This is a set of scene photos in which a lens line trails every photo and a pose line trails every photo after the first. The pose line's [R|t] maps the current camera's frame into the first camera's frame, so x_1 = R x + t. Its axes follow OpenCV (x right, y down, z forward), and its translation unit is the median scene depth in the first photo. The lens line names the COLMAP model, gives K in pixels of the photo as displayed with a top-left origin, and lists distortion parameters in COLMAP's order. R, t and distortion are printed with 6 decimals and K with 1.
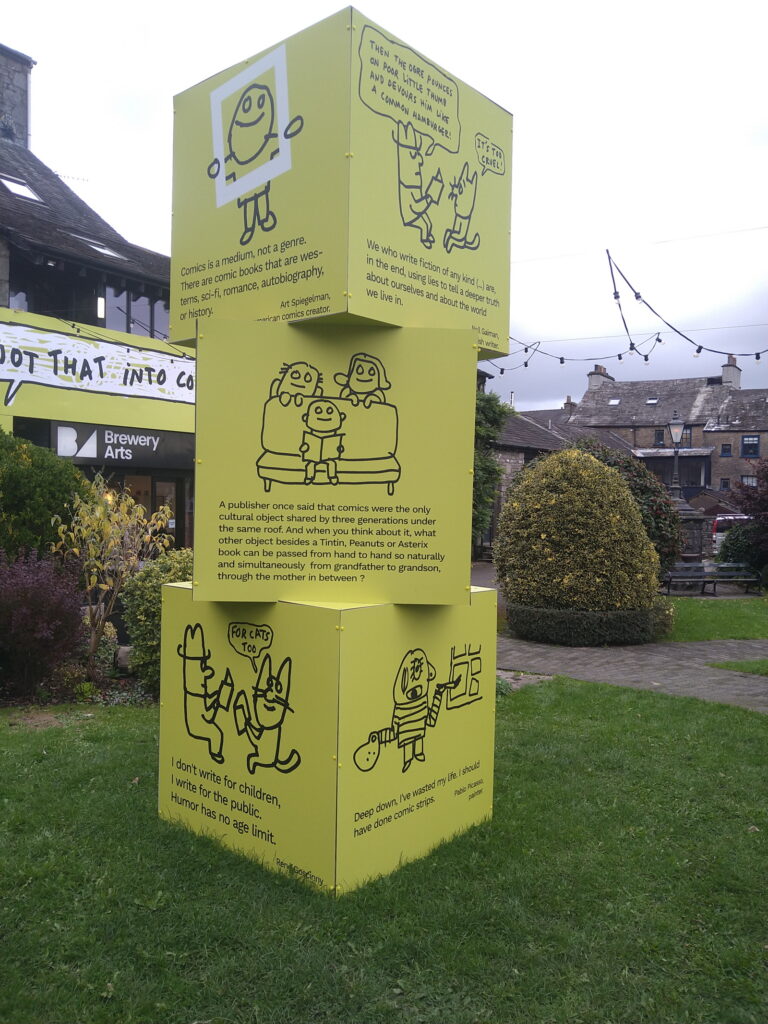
lens RADIAL K [[853.3, 0, 383.6], [0, 853.3, 511.0], [0, 0, 1]] dist [0.032794, -0.019244]
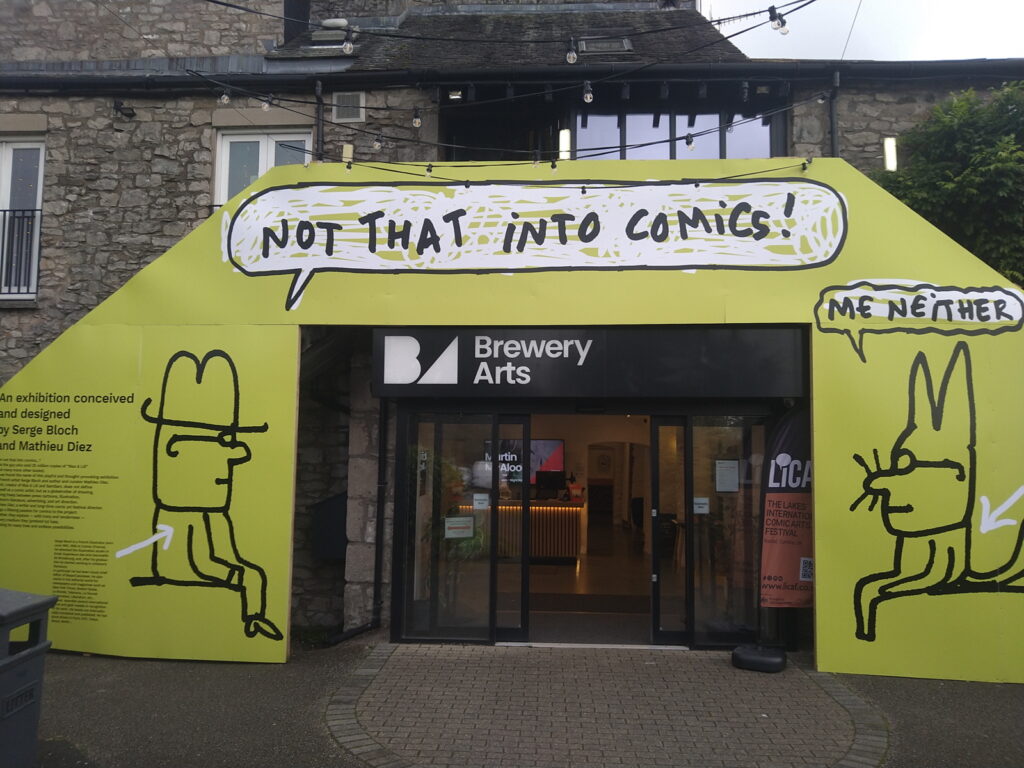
lens RADIAL K [[853.3, 0, 511.7], [0, 853.3, 385.8], [0, 0, 1]] dist [0.032794, -0.019244]
pose [[0.513665, -0.065948, -0.855453, 0.176393], [-0.018296, 0.995973, -0.087767, -0.011278], [0.857796, 0.060735, 0.510390, 0.741295]]
